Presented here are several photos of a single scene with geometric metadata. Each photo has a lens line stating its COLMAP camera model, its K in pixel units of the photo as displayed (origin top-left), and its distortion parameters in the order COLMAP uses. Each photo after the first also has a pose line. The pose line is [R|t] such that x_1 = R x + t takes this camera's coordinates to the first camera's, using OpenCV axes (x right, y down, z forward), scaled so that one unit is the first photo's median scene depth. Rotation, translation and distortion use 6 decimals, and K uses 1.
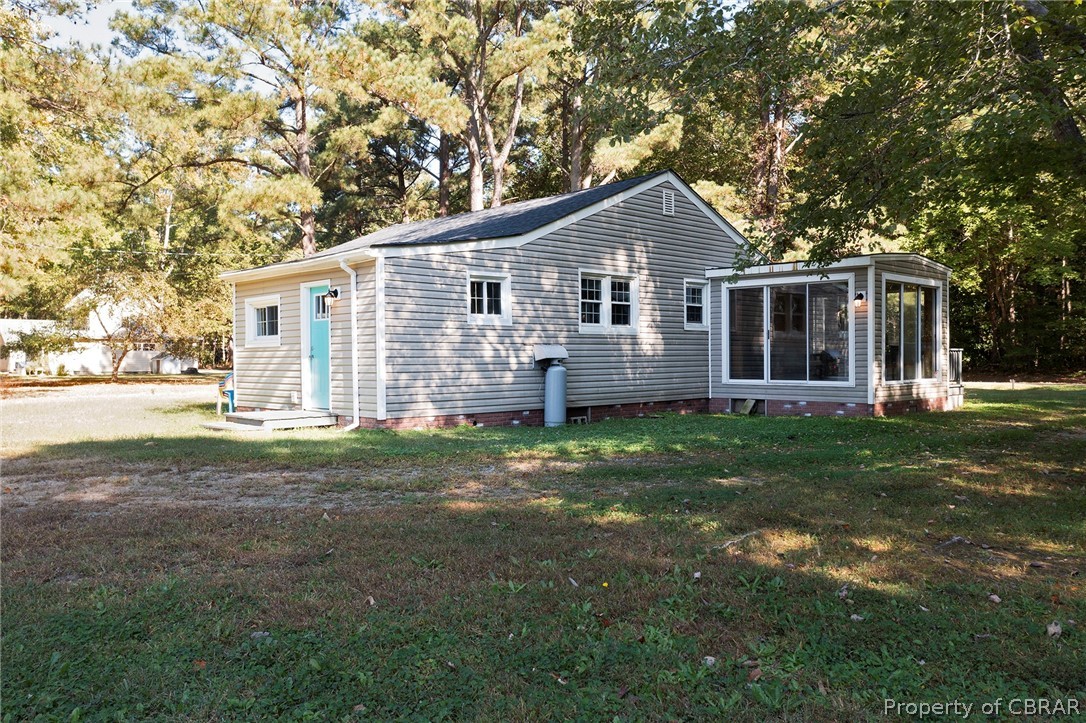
lens RADIAL K [[851.6, 0, 546.3], [0, 851.6, 360.4], [0, 0, 1]] dist [0.000262, -0.008753]
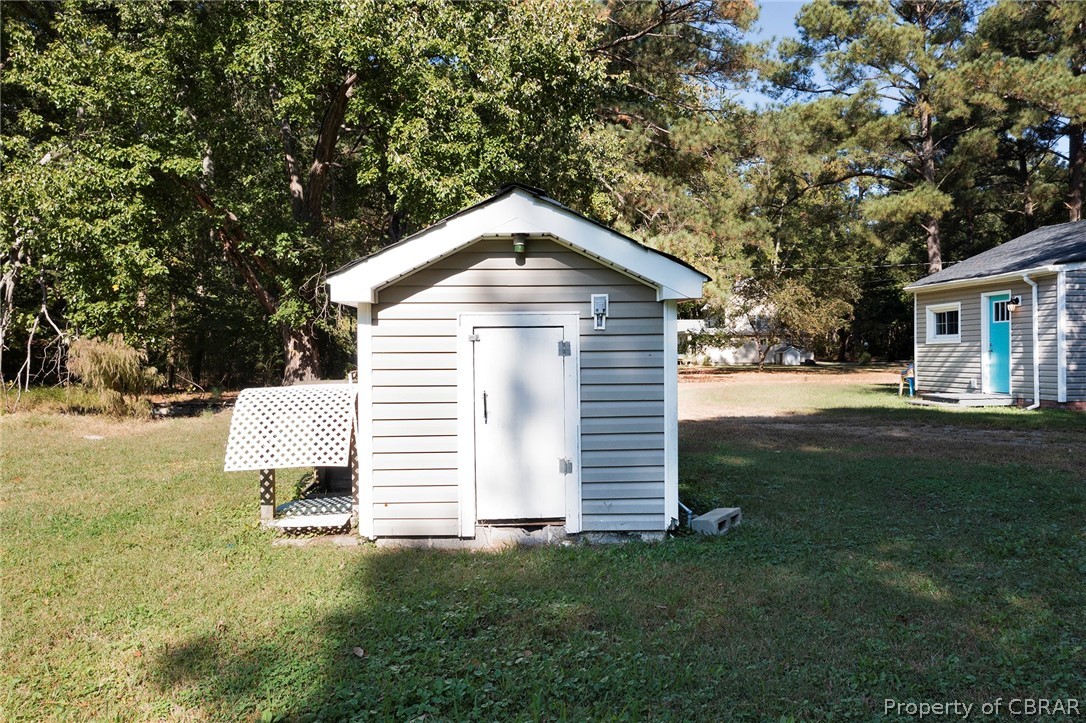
lens RADIAL K [[851.6, 0, 542.5], [0, 851.6, 356.5], [0, 0, 1]] dist [0.000262, -0.008753]
pose [[0.786784, 0.003481, -0.617219, -0.009526], [-0.000943, 0.999990, 0.004439, -0.000709], [0.617228, -0.002910, 0.786779, -0.180954]]
